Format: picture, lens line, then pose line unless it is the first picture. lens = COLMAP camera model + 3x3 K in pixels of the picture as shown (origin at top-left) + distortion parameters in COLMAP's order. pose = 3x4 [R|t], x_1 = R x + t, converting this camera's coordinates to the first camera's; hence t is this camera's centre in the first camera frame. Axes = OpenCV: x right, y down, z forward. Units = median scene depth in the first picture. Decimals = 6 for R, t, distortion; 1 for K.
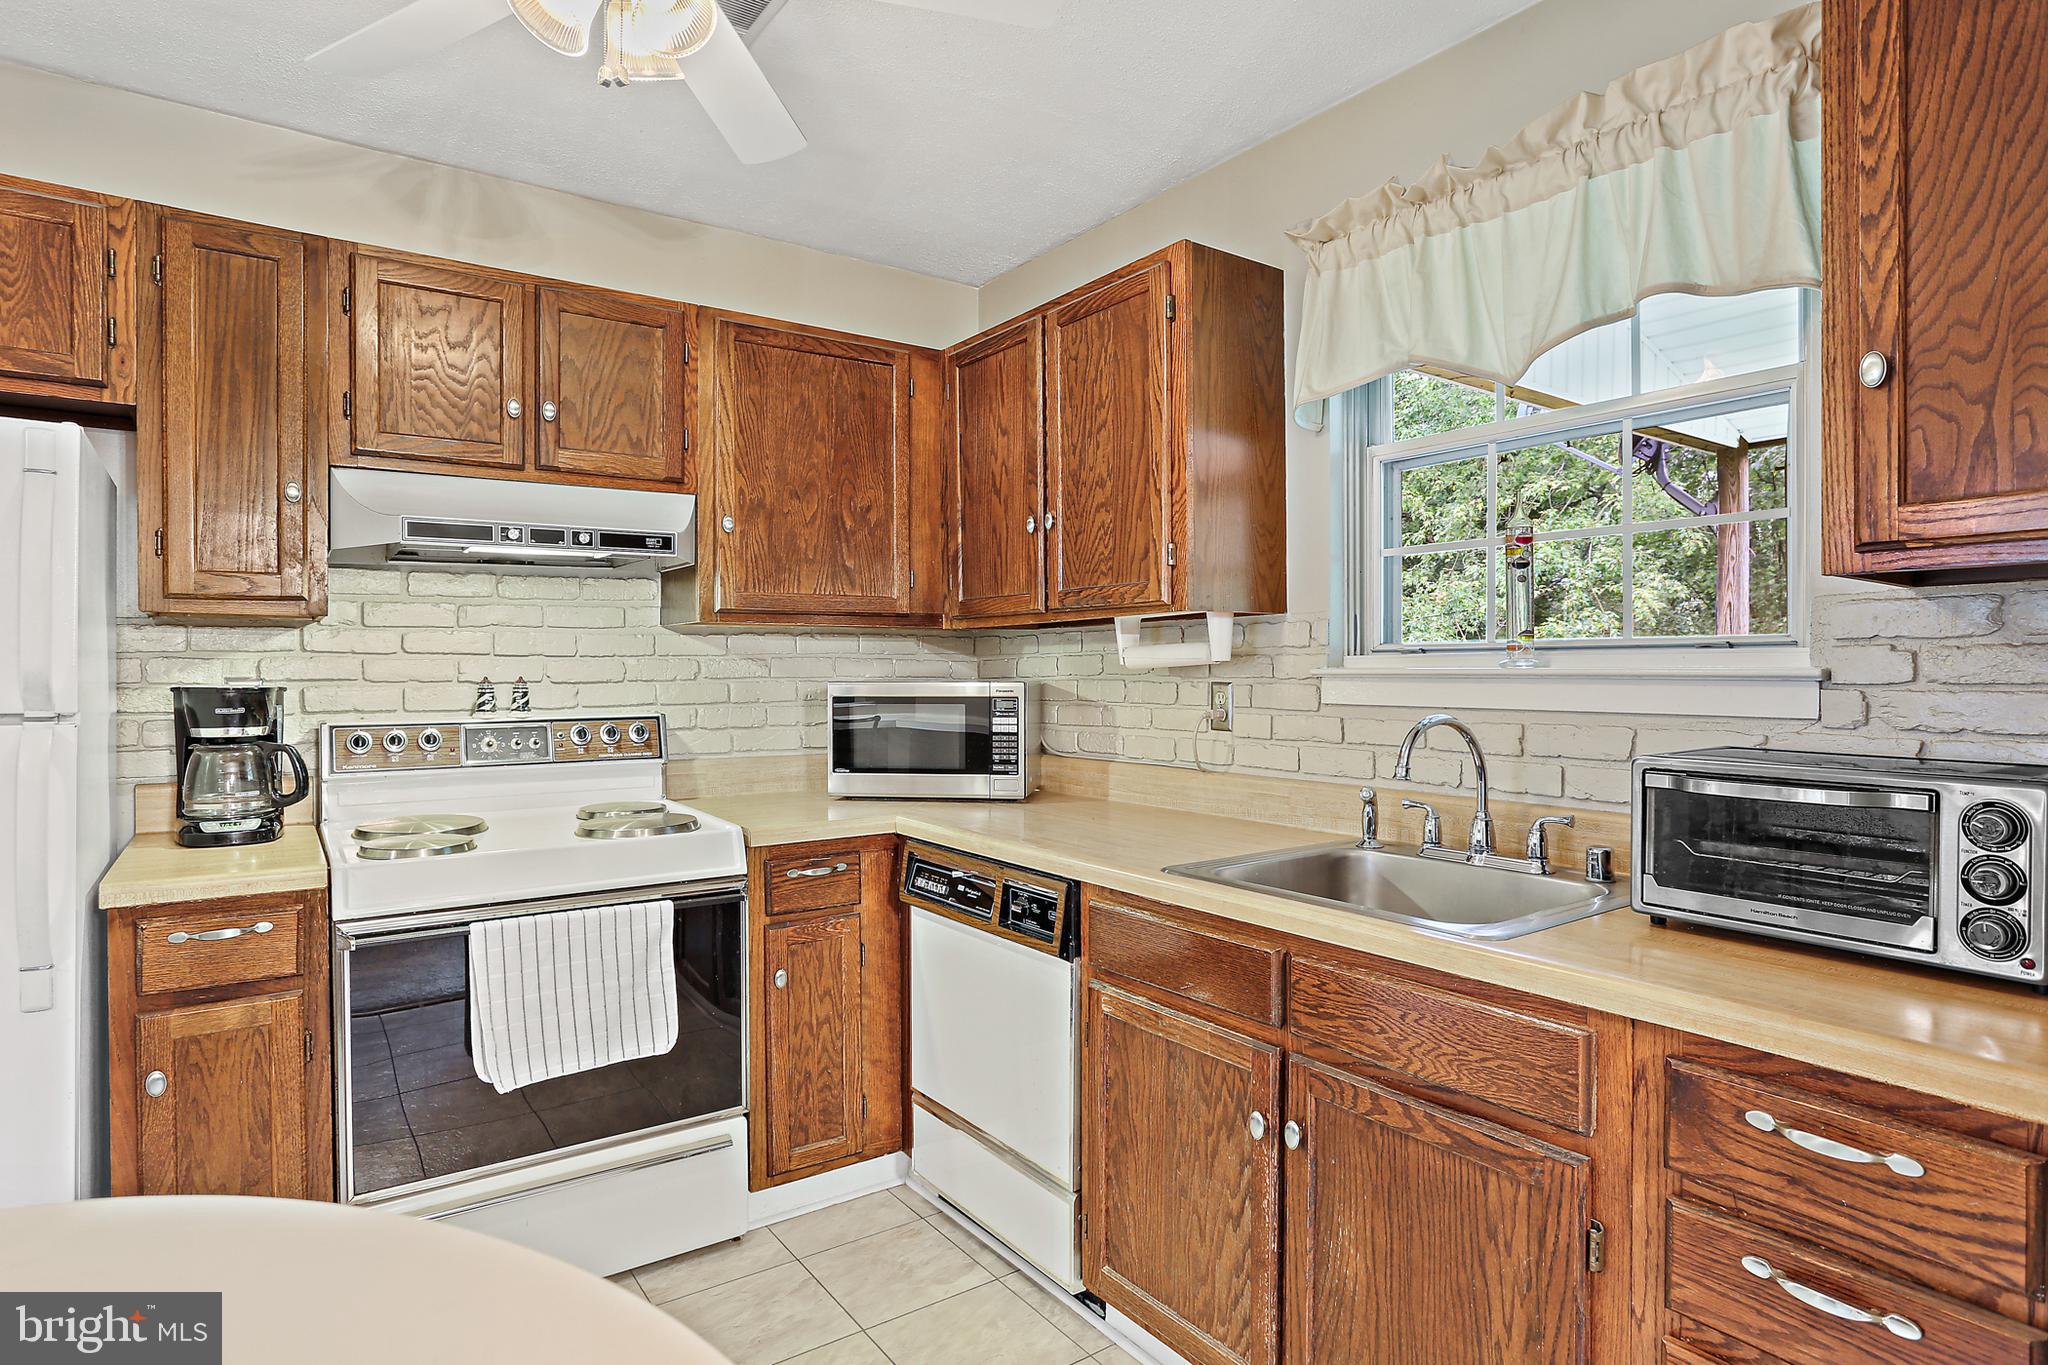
lens RADIAL K [[1096.9, 0, 1029.7], [0, 1096.9, 682.5], [0, 0, 1]] dist [-0.032513, 0.010901]
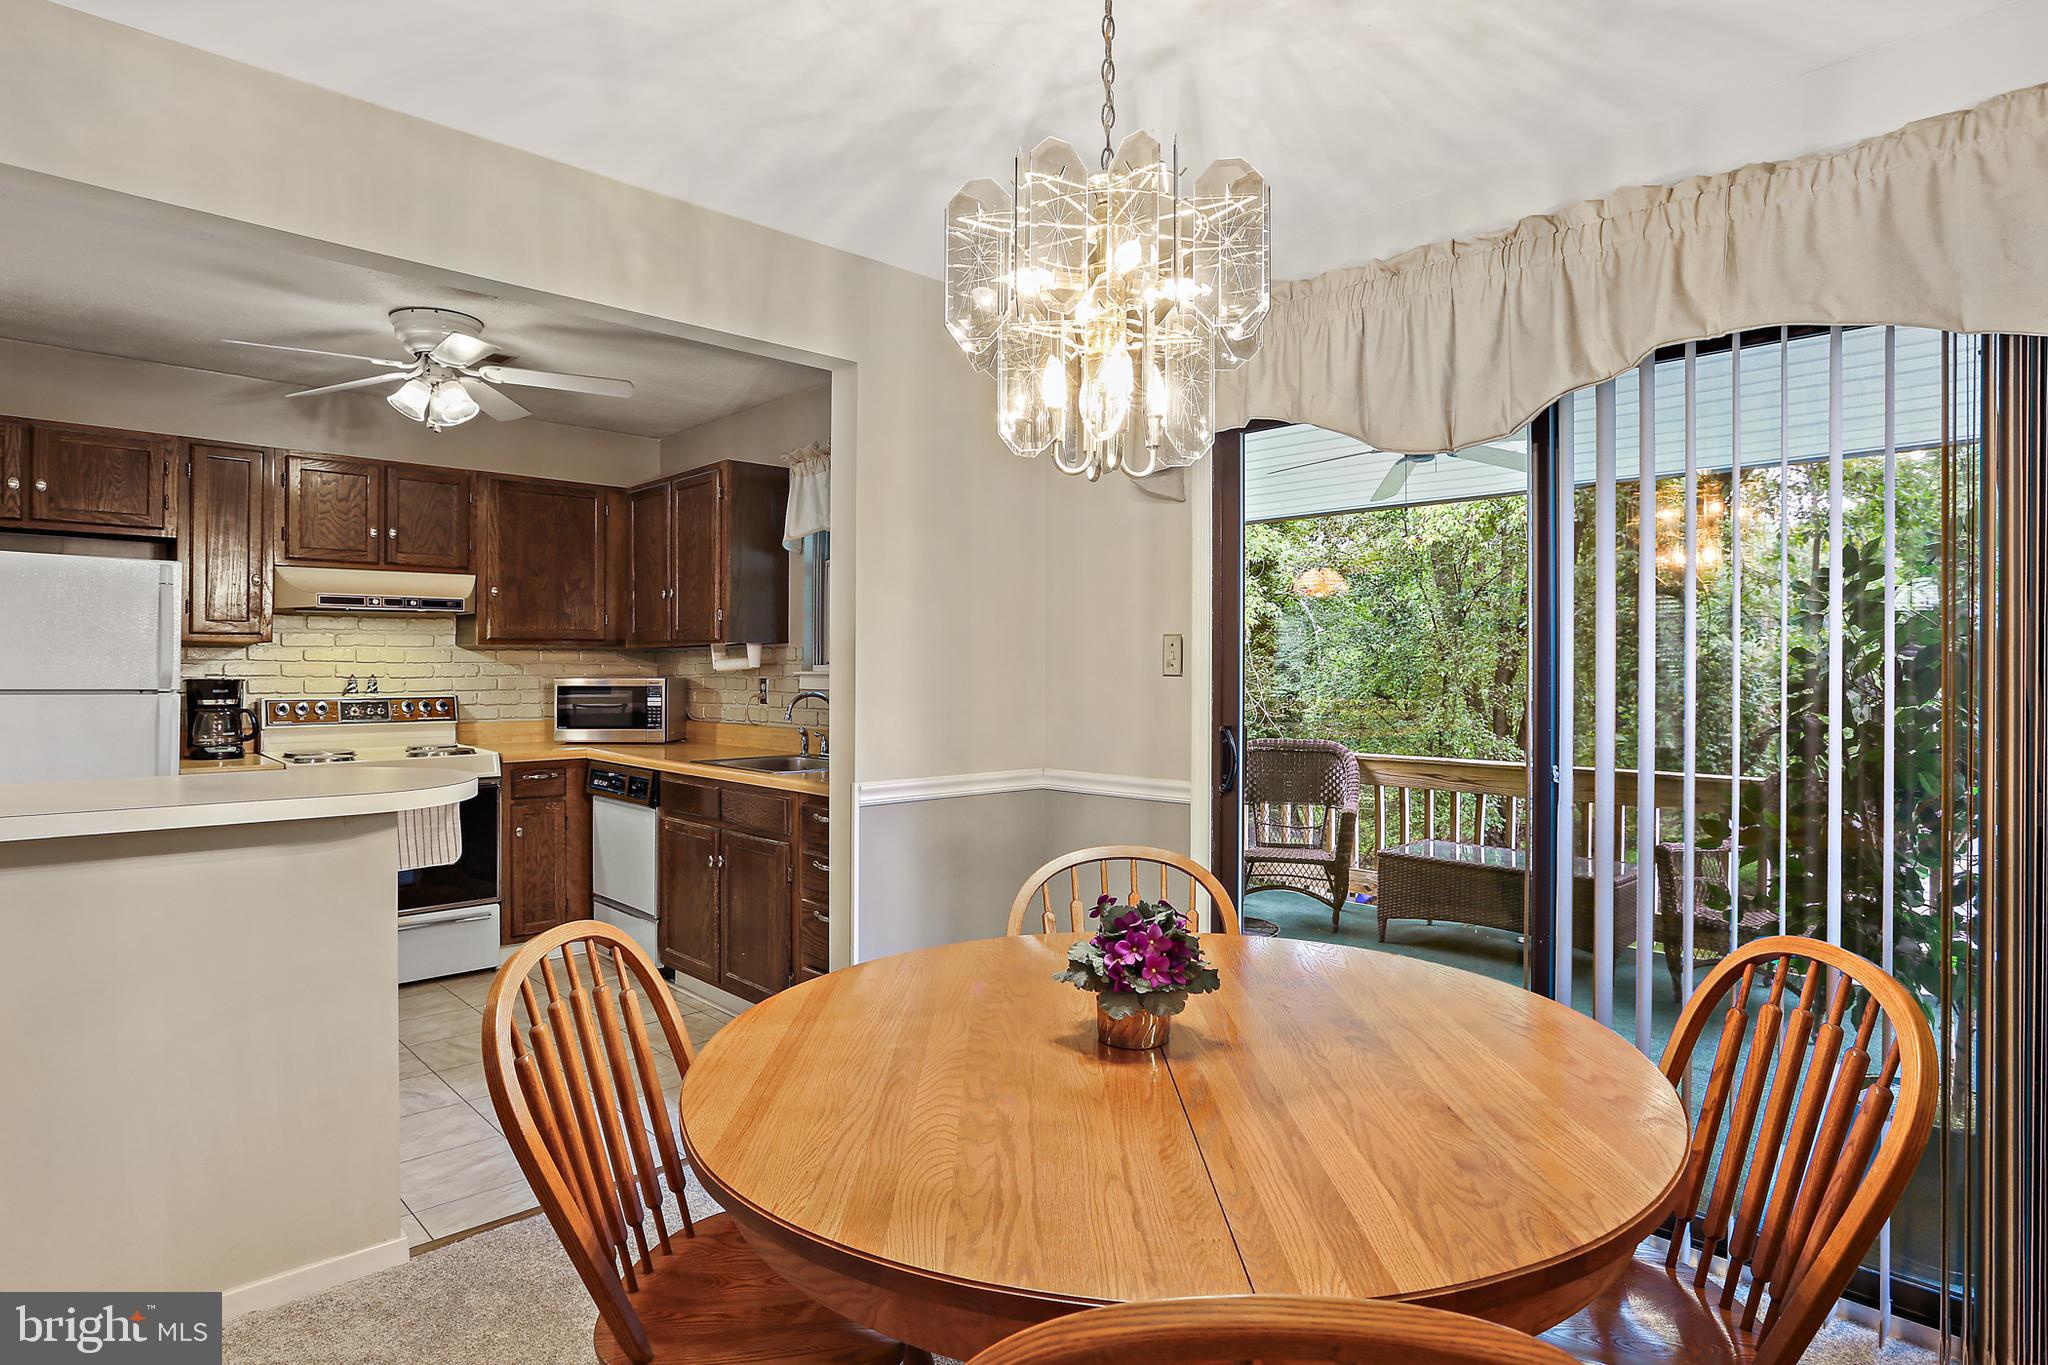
lens RADIAL K [[1096.9, 0, 1018.3], [0, 1096.9, 671.0], [0, 0, 1]] dist [-0.032513, 0.010901]
pose [[0.989403, 0.004111, 0.145136, 0.349121], [-0.002732, 0.999949, -0.009698, 0.003998], [-0.145168, 0.009199, 0.989364, -0.989783]]
